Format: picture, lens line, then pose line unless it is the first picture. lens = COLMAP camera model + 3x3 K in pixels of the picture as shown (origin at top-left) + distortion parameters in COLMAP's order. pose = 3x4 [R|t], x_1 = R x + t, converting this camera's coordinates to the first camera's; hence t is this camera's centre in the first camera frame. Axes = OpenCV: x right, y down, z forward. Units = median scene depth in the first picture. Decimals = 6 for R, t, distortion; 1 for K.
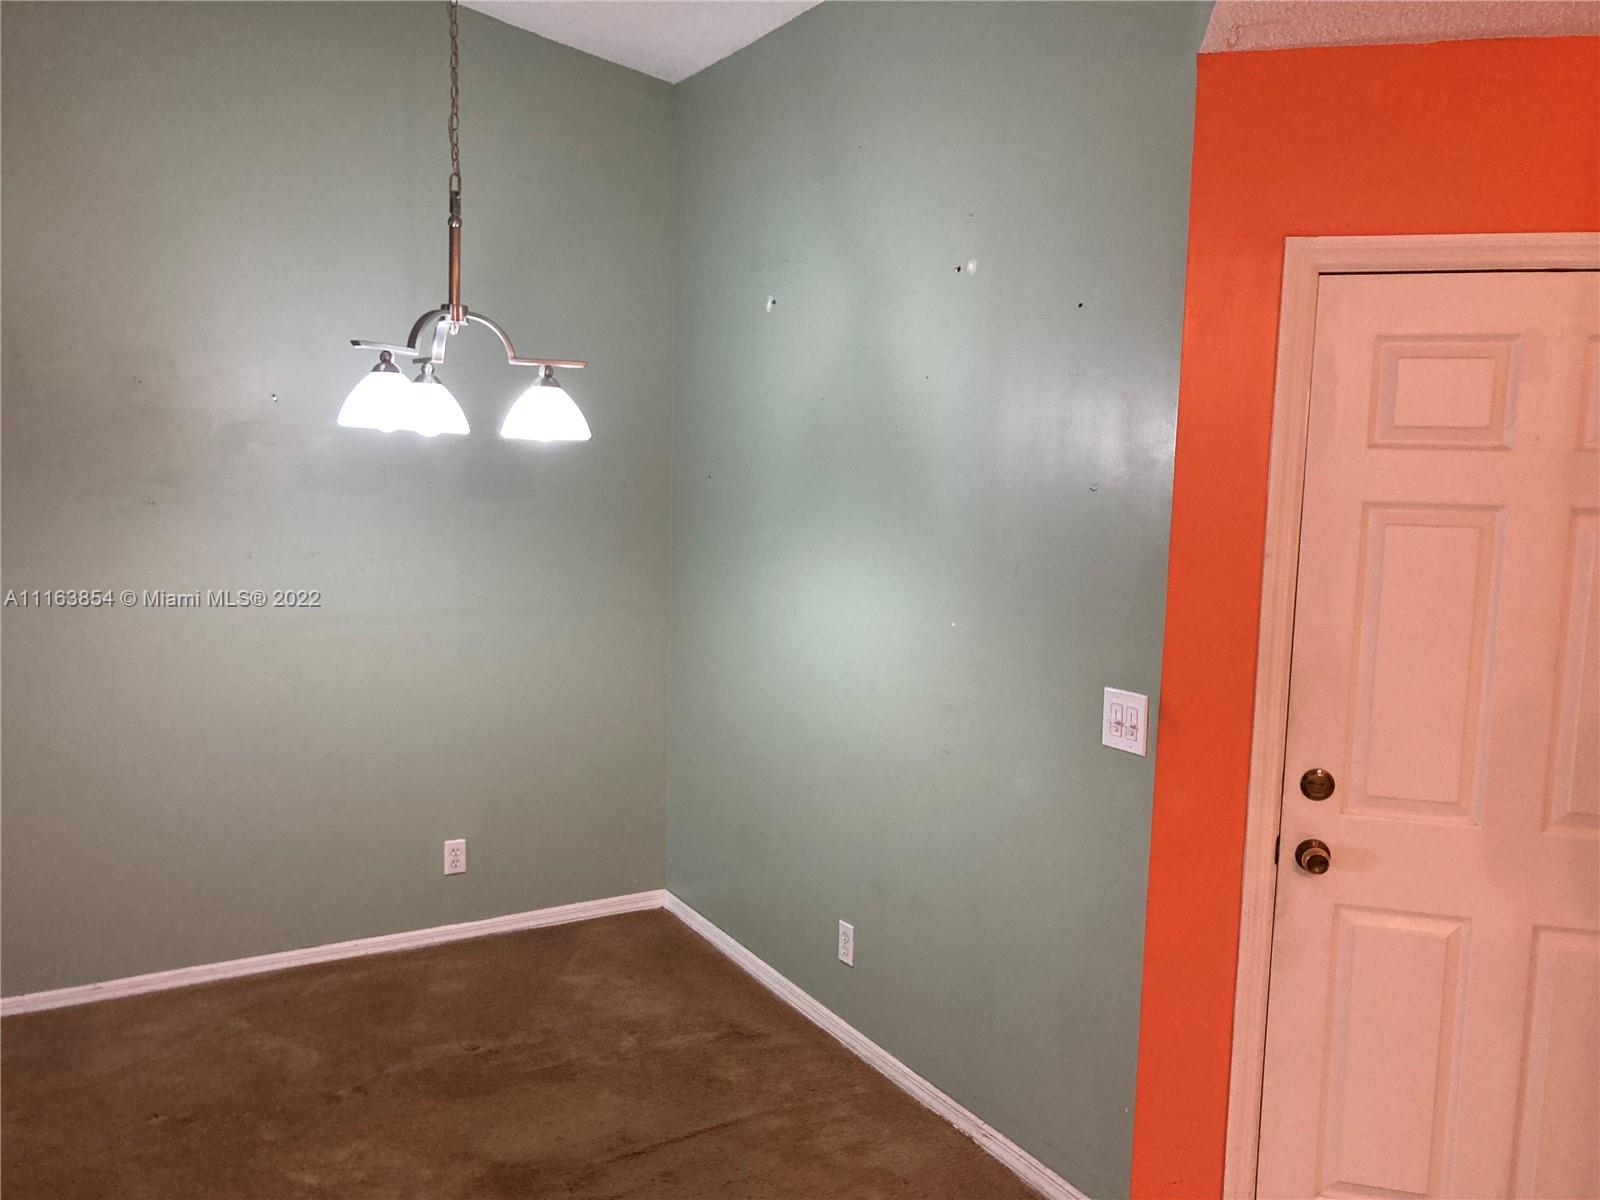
lens RADIAL K [[1307.9, 0, 796.9], [0, 1307.9, 606.1], [0, 0, 1]] dist [0.039319, -0.060077]
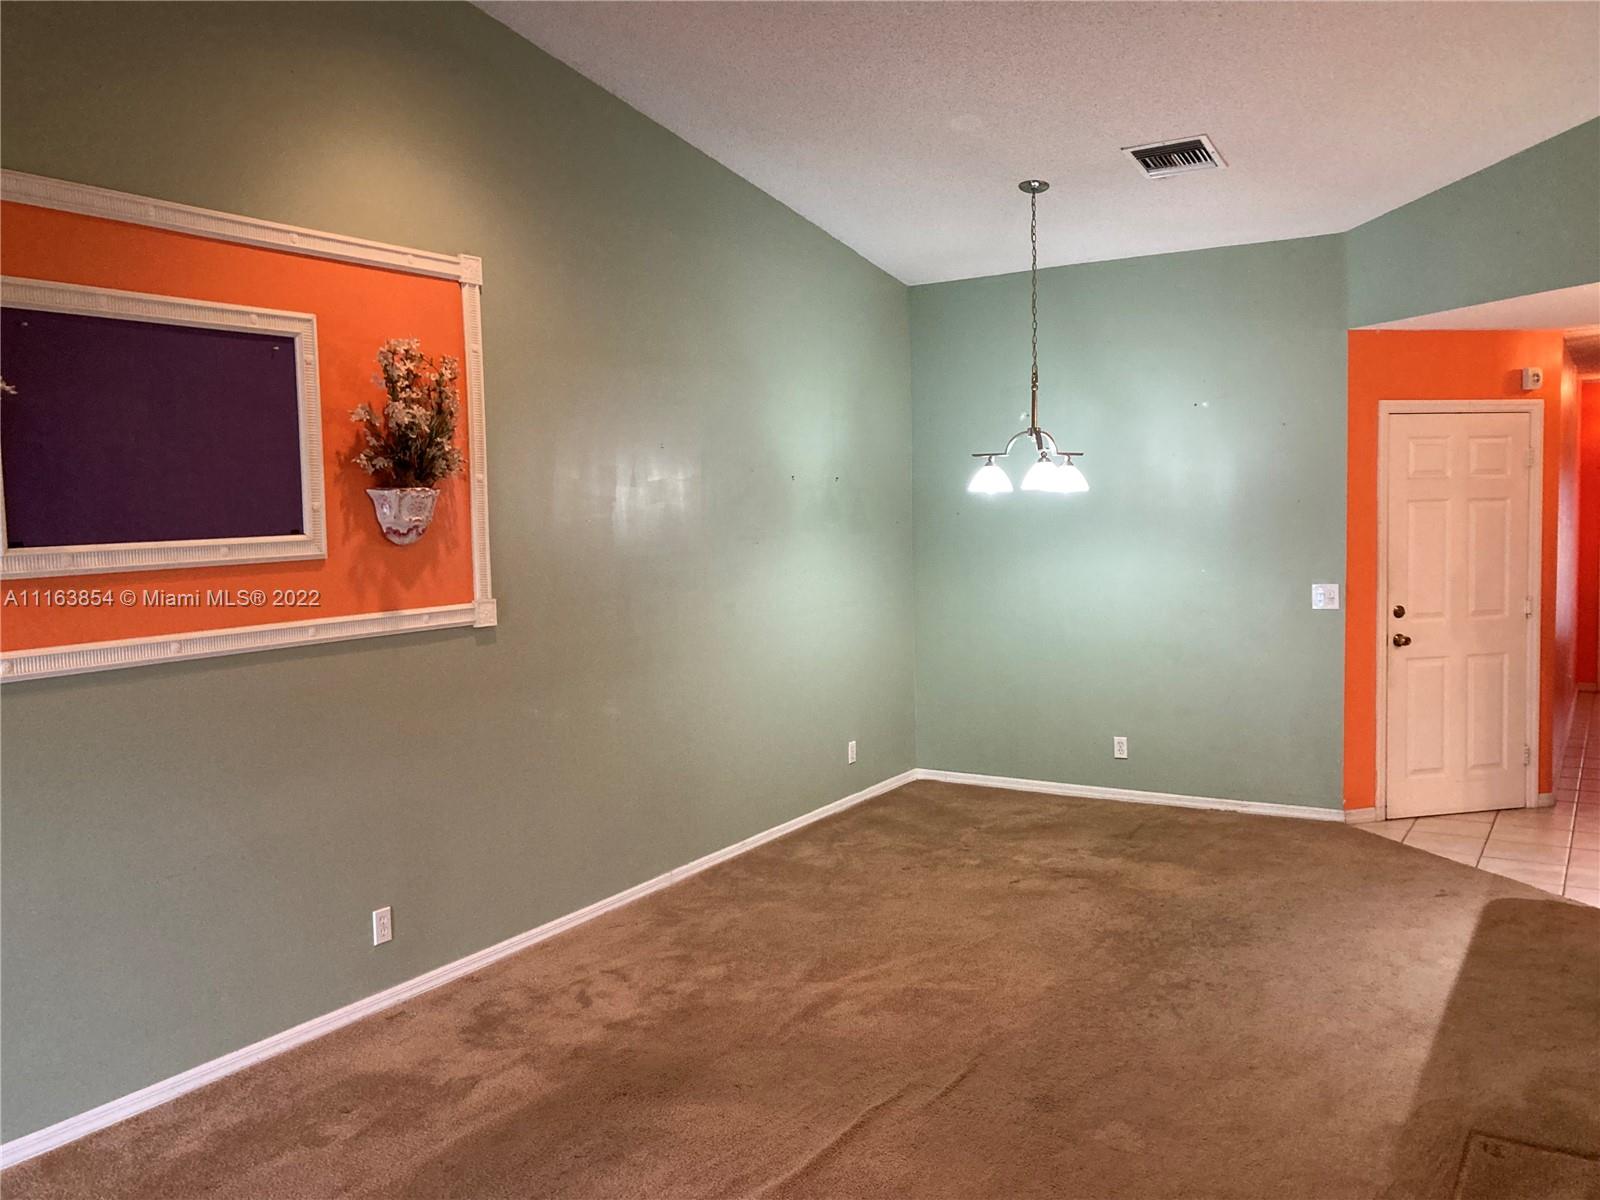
lens RADIAL K [[1307.9, 0, 813.7], [0, 1307.9, 602.5], [0, 0, 1]] dist [0.039319, -0.060077]
pose [[0.880220, -0.080841, 0.467630, -1.767508], [0.099100, 0.994971, -0.014531, 0.041468], [-0.464104, 0.059132, 0.883805, -0.714280]]
